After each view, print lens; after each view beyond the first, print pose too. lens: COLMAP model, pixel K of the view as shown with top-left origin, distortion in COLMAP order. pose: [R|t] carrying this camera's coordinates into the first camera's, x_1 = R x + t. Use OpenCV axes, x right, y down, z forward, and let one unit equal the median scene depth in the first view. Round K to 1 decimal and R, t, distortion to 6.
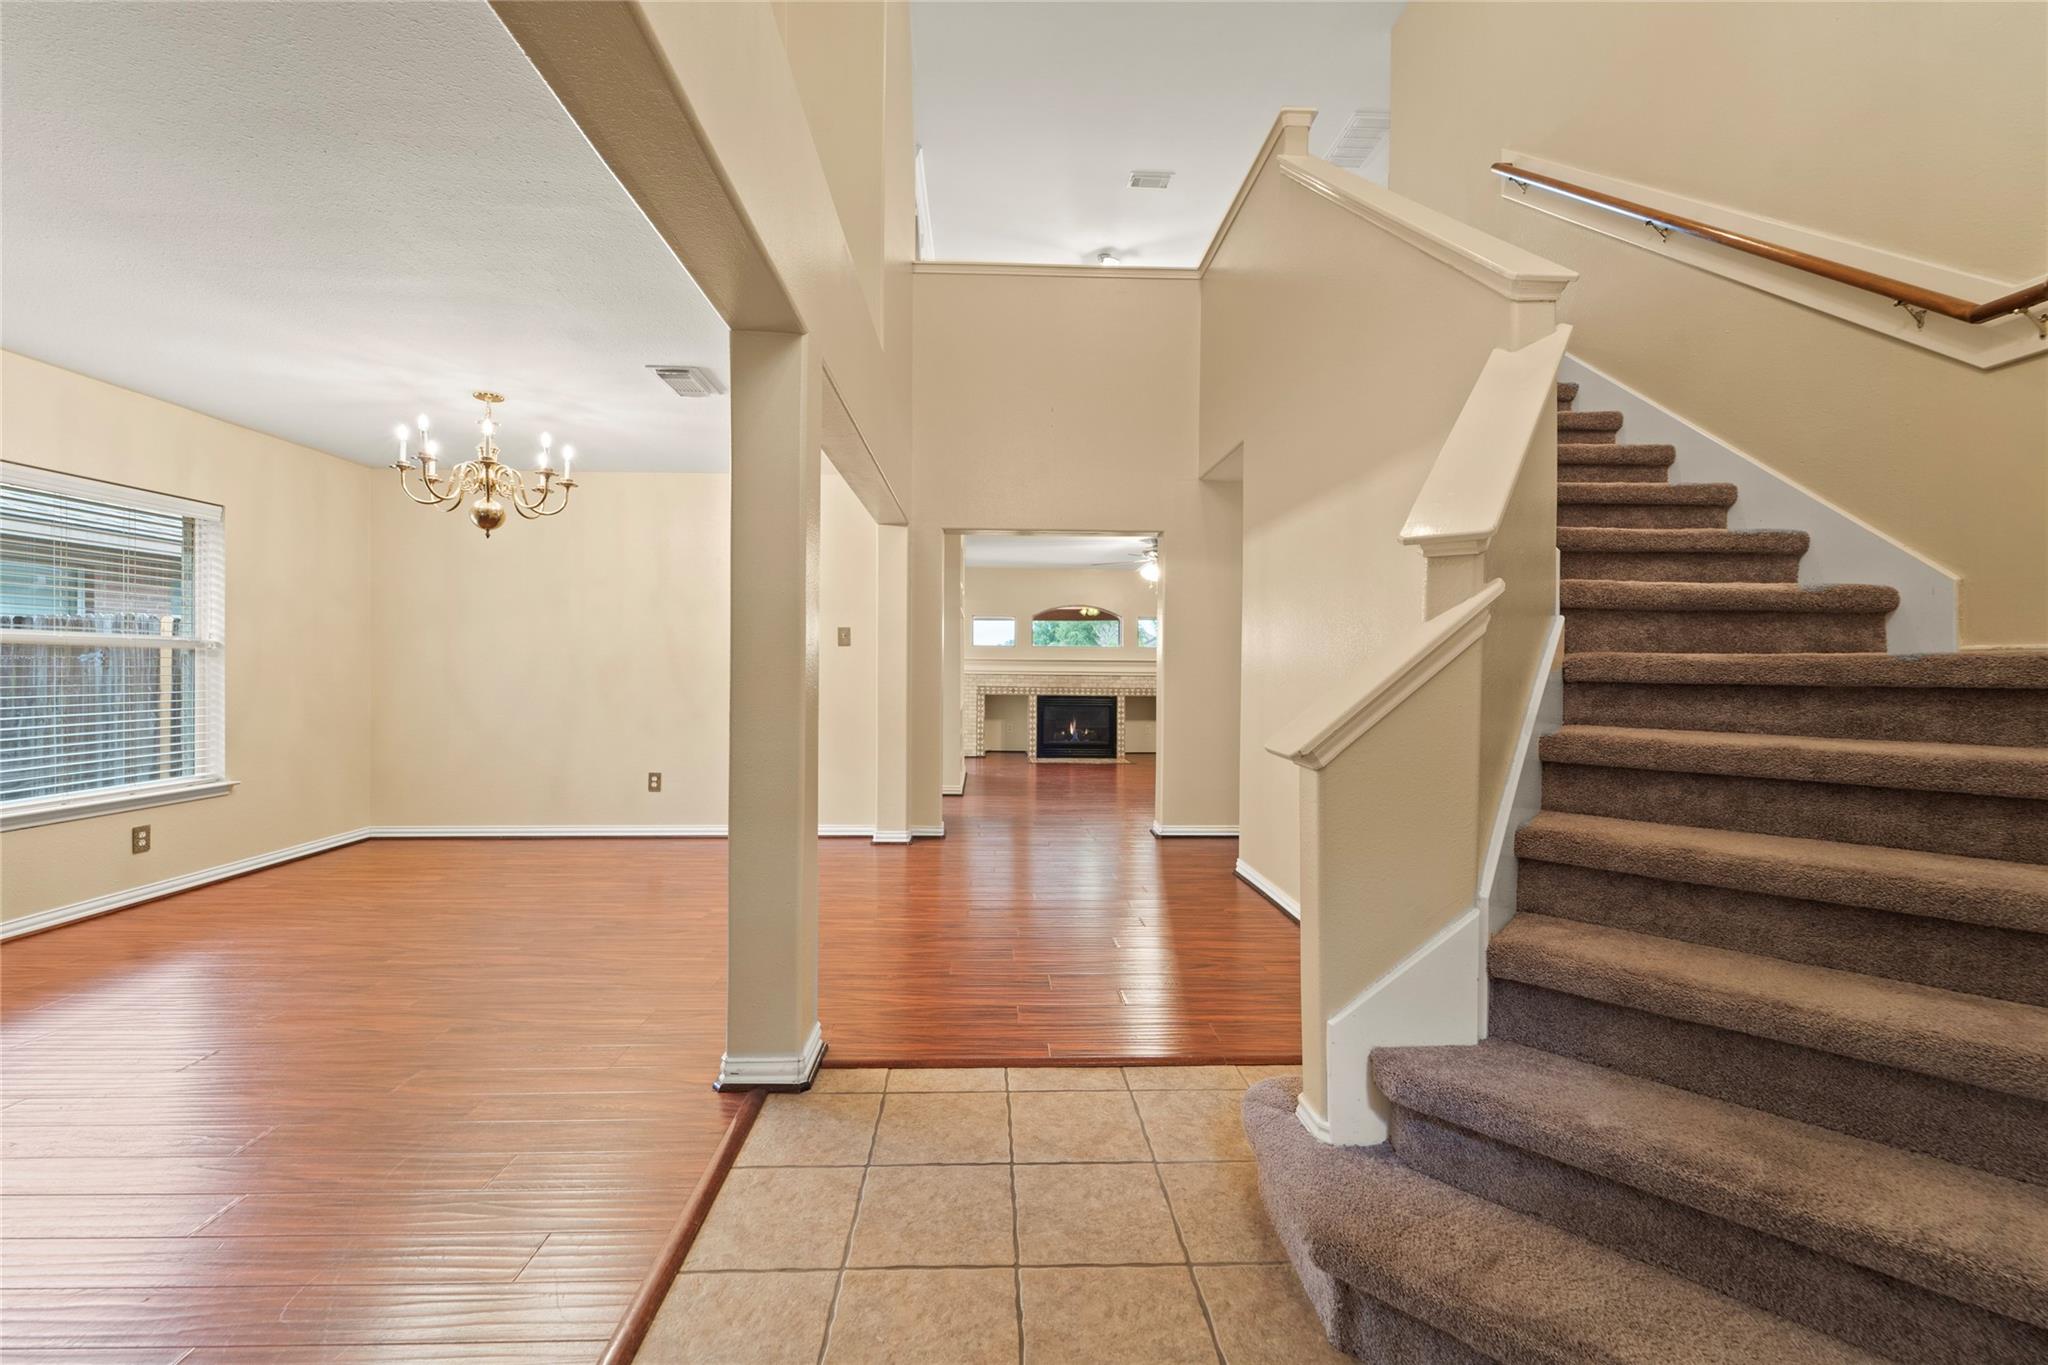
lens RADIAL K [[831.5, 0, 1026.6], [0, 831.5, 675.8], [0, 0, 1]] dist [0.001223, -0.001004]
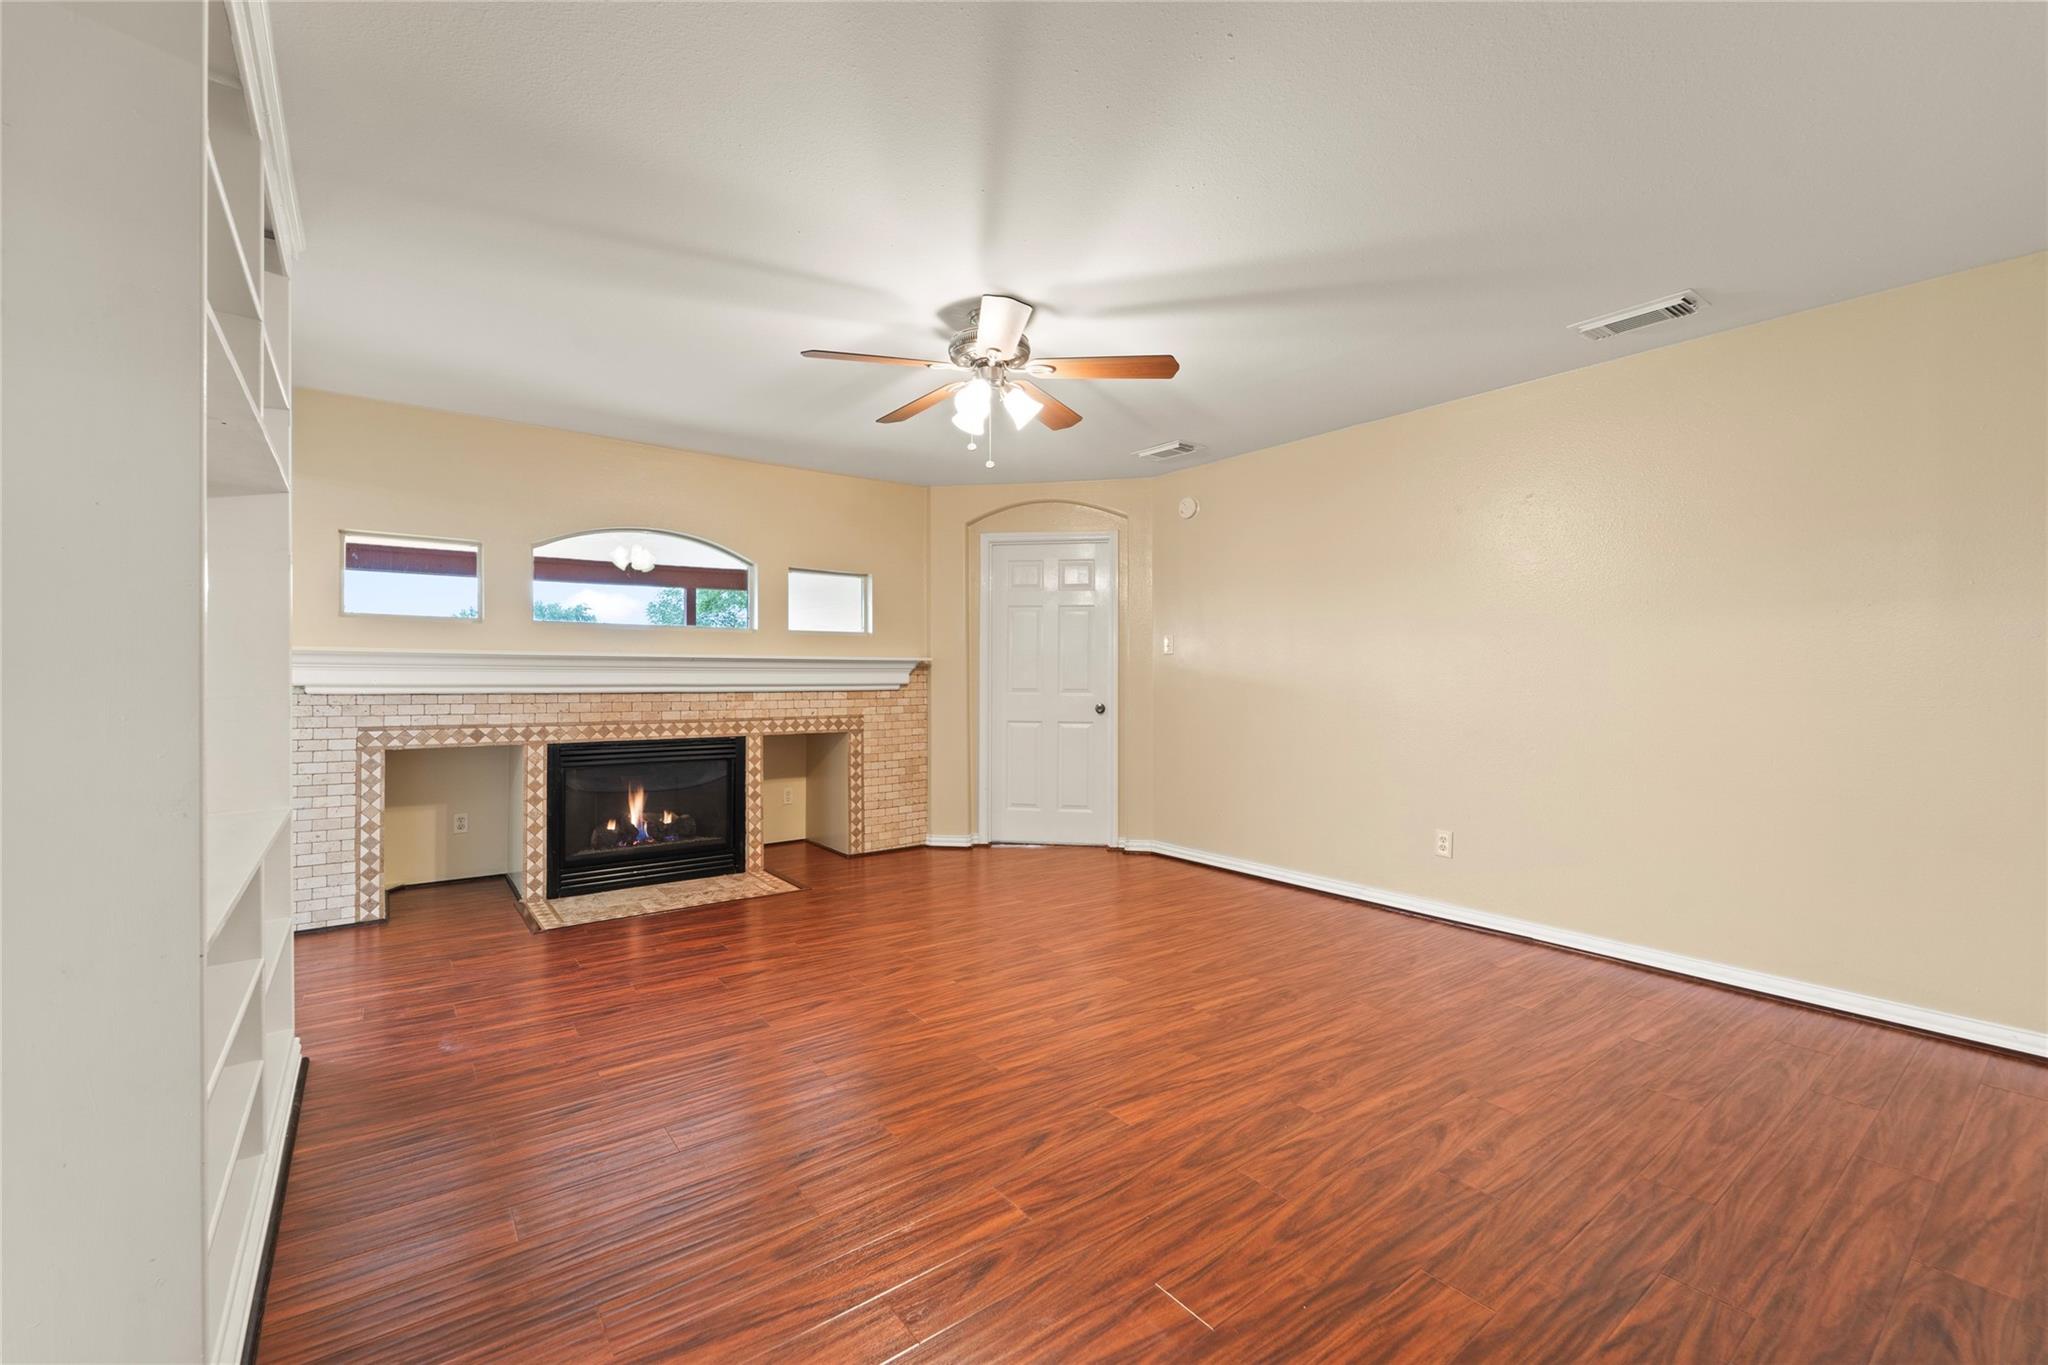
lens RADIAL K [[831.5, 0, 1024.7], [0, 831.5, 674.7], [0, 0, 1]] dist [0.001223, -0.001004]
pose [[0.817506, -0.005206, 0.575896, -0.060741], [0.008547, 0.999959, -0.003093, -0.013966], [-0.575856, 0.007451, 0.817517, 1.083976]]
